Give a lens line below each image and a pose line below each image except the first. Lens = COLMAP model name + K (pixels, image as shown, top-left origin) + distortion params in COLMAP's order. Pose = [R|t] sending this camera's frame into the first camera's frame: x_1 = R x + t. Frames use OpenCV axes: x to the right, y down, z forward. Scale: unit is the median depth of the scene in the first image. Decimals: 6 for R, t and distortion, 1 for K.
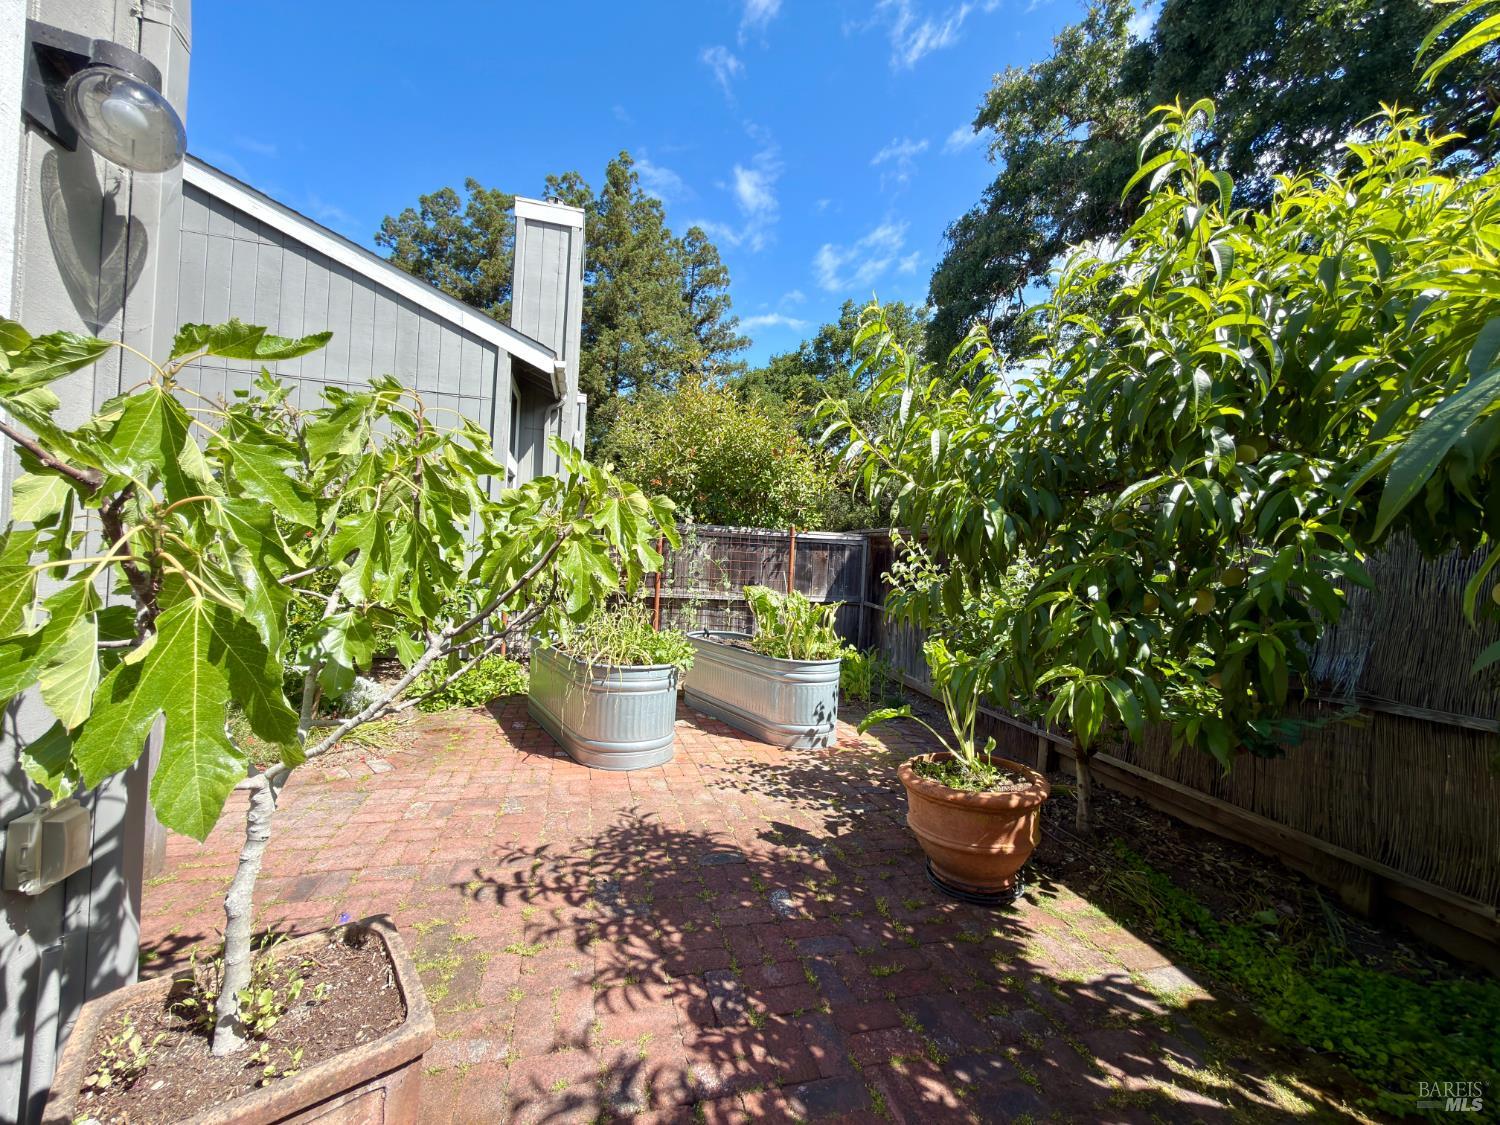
lens RADIAL K [[608.7, 0, 744.6], [0, 608.7, 561.7], [0, 0, 1]] dist [0.004851, 0.000162]
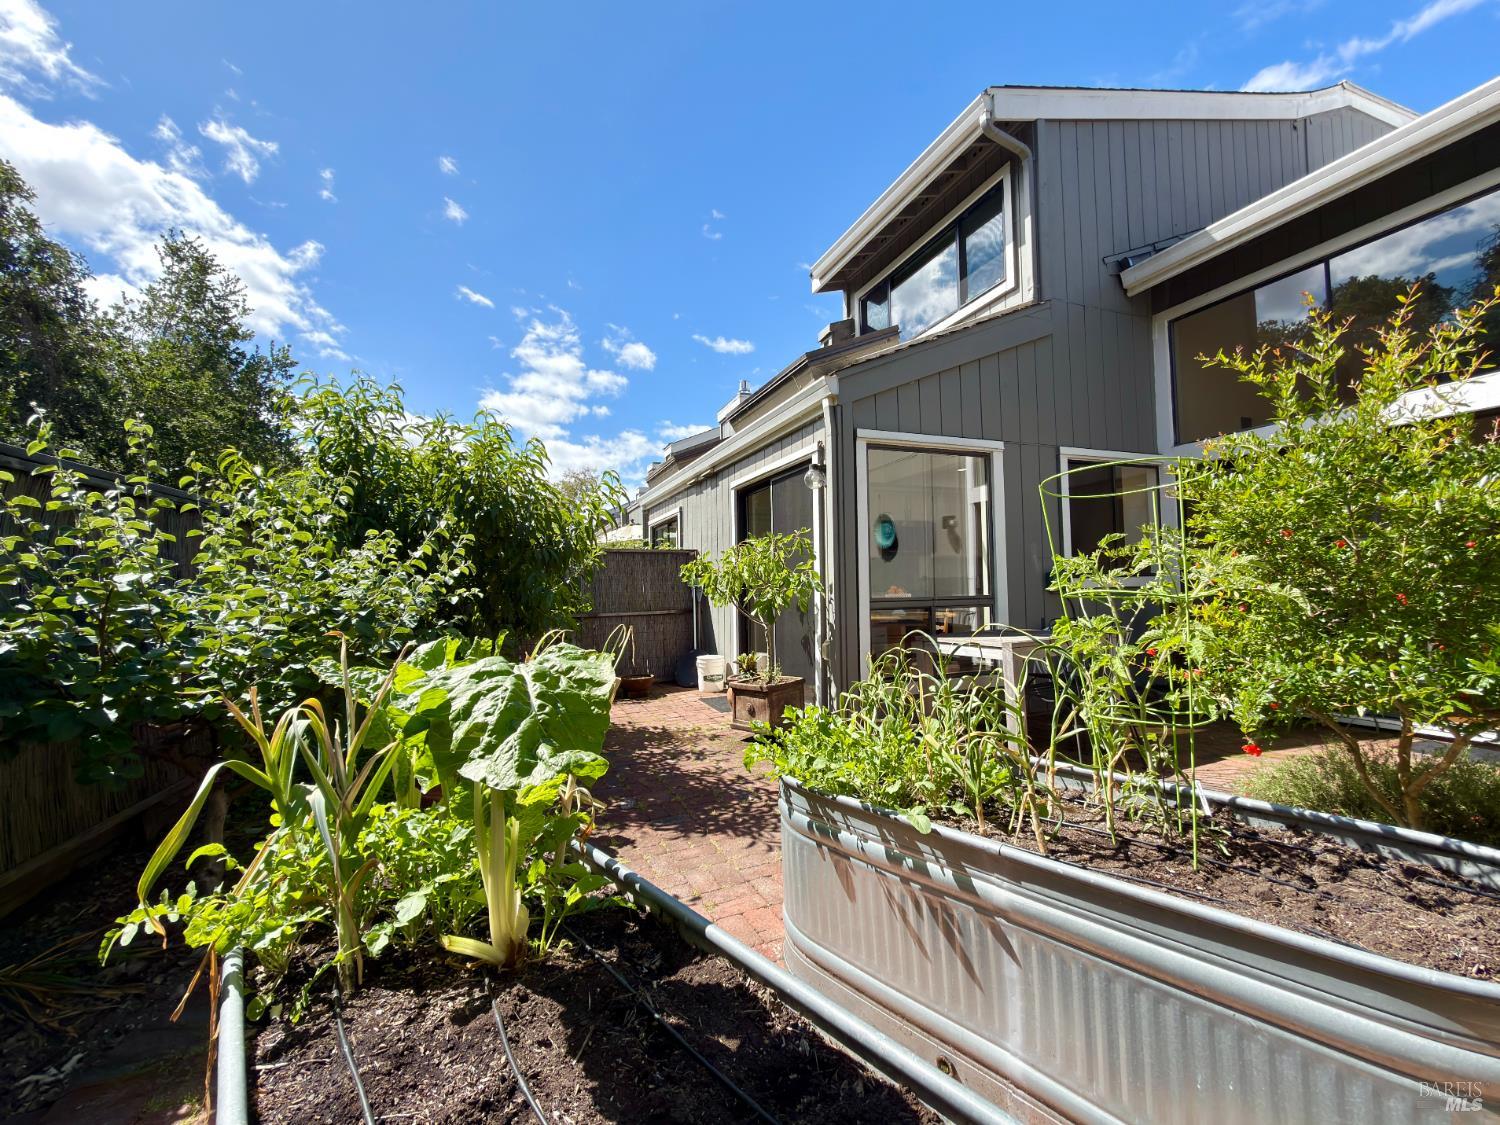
lens RADIAL K [[648.0, 0, 757.9], [0, 648.0, 561.4], [0, 0, 1]] dist [0.003753, 0.000086]
pose [[-0.991608, -0.037119, -0.123836, -0.023693], [-0.031189, 0.998288, -0.049489, 0.025897], [0.125461, -0.045212, -0.991068, 1.647941]]
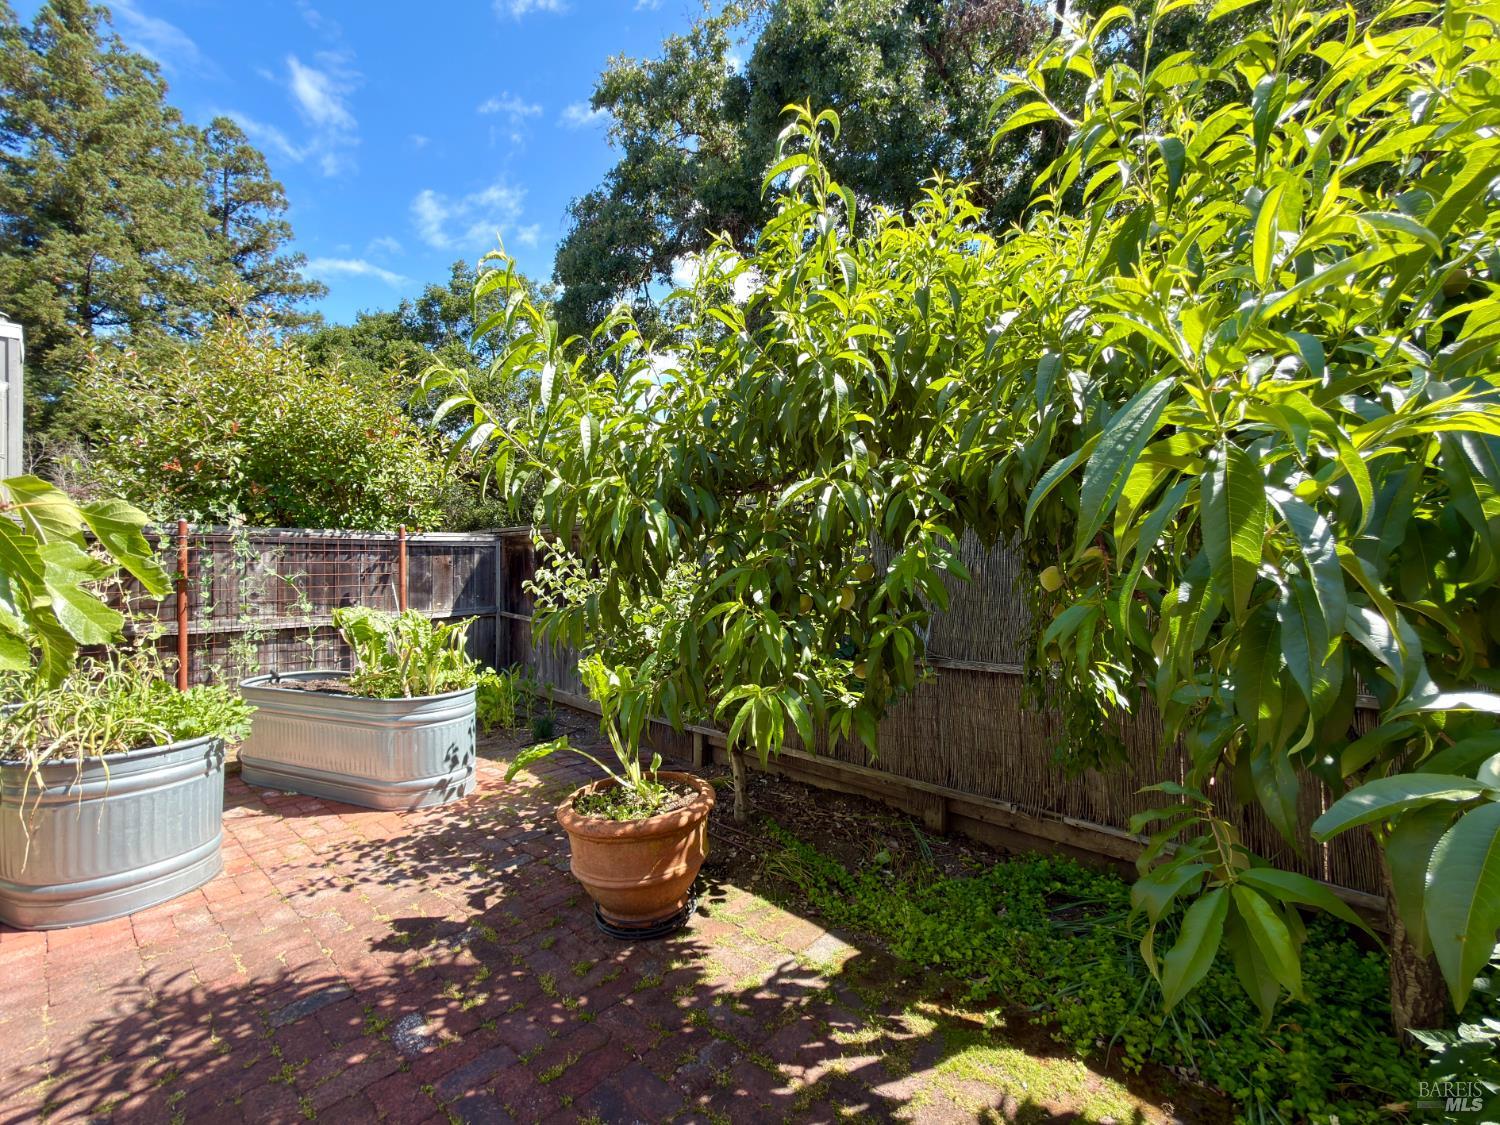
lens RADIAL K [[648.0, 0, 757.9], [0, 648.0, 561.4], [0, 0, 1]] dist [0.003753, 0.000086]
pose [[0.836847, -0.052518, 0.544911, 0.007304], [0.050362, 0.998552, 0.018897, -0.010048], [-0.545115, 0.011629, 0.838281, 0.055808]]
